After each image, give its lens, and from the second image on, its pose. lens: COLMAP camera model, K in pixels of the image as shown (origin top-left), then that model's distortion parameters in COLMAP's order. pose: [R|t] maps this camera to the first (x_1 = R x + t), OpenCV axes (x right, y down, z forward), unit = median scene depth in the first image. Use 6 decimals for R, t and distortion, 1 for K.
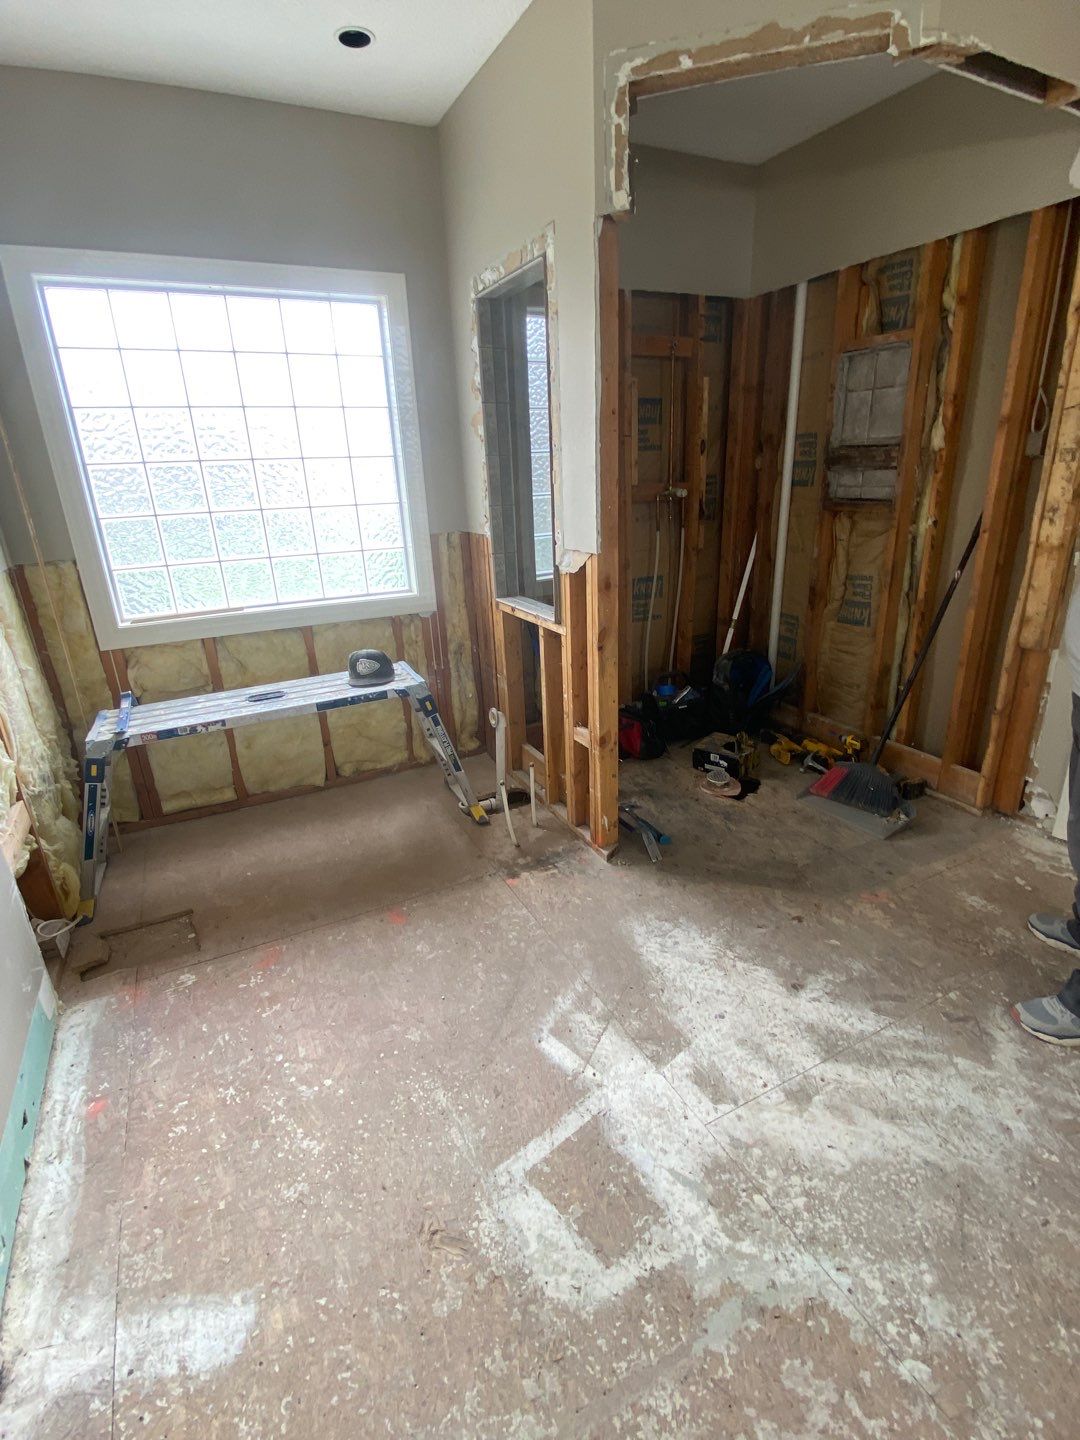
lens RADIAL K [[700.4, 0, 536.6], [0, 700.4, 718.9], [0, 0, 1]] dist [0.071599, -0.054292]
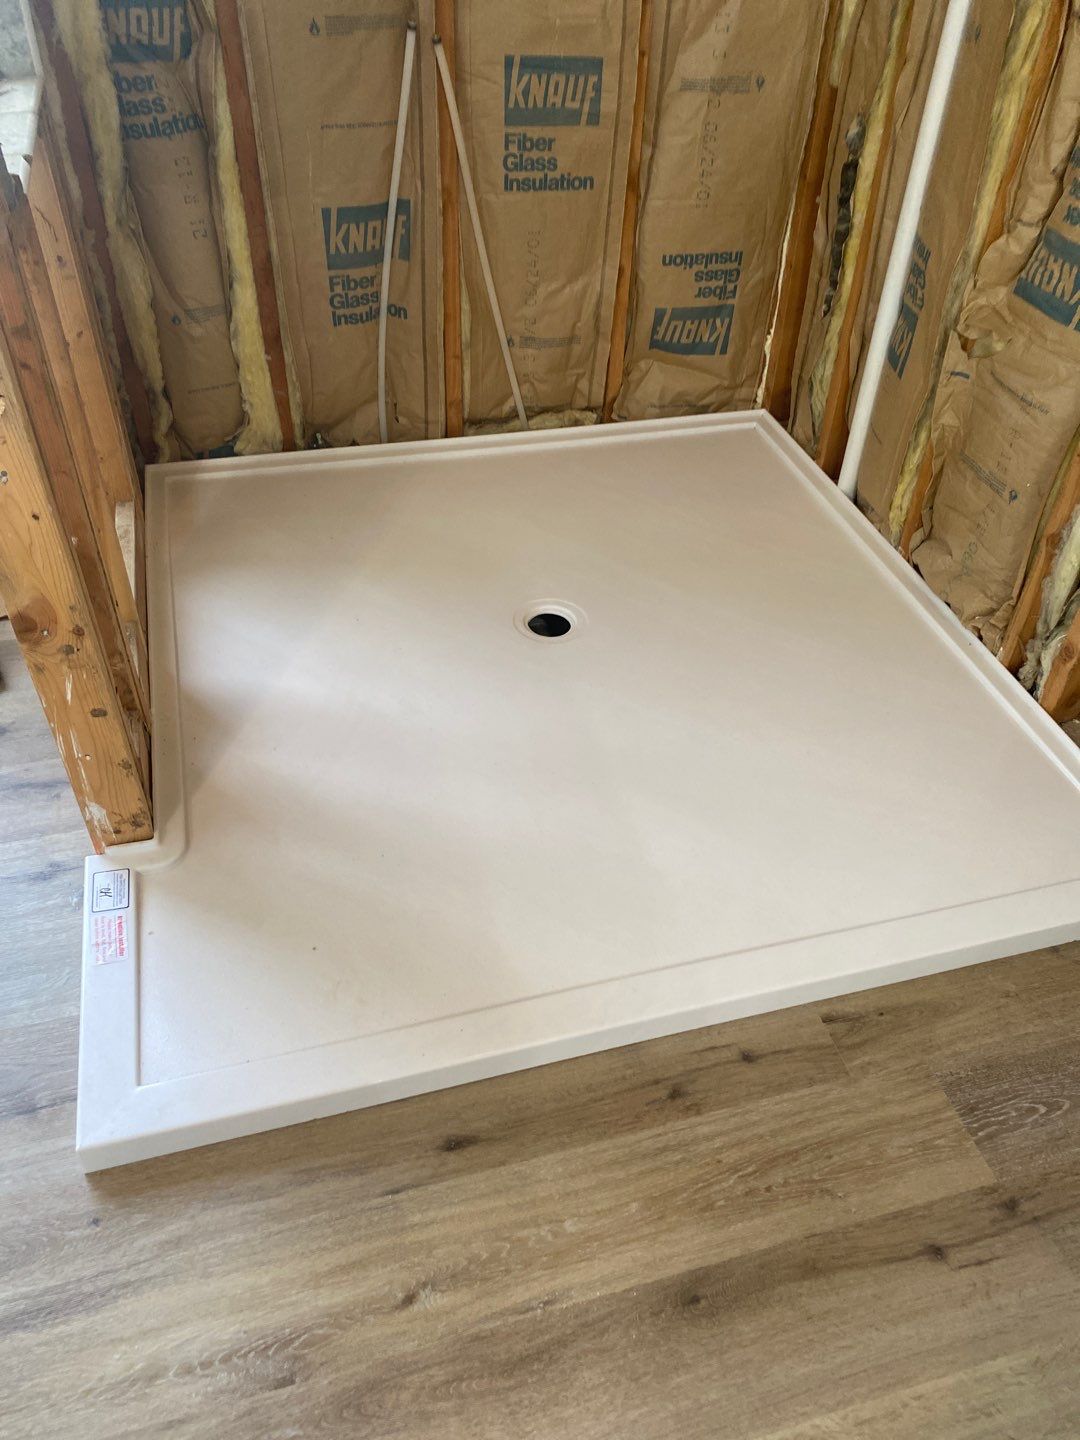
lens RADIAL K [[1103.6, 0, 557.2], [0, 1103.6, 751.8], [0, 0, 1]] dist [-0.011768, -0.001536]
pose [[0.980819, 0.180069, -0.074632, 0.320049], [-0.137642, 0.910923, 0.388940, -0.123845], [0.138021, -0.371207, 0.918235, 0.447239]]
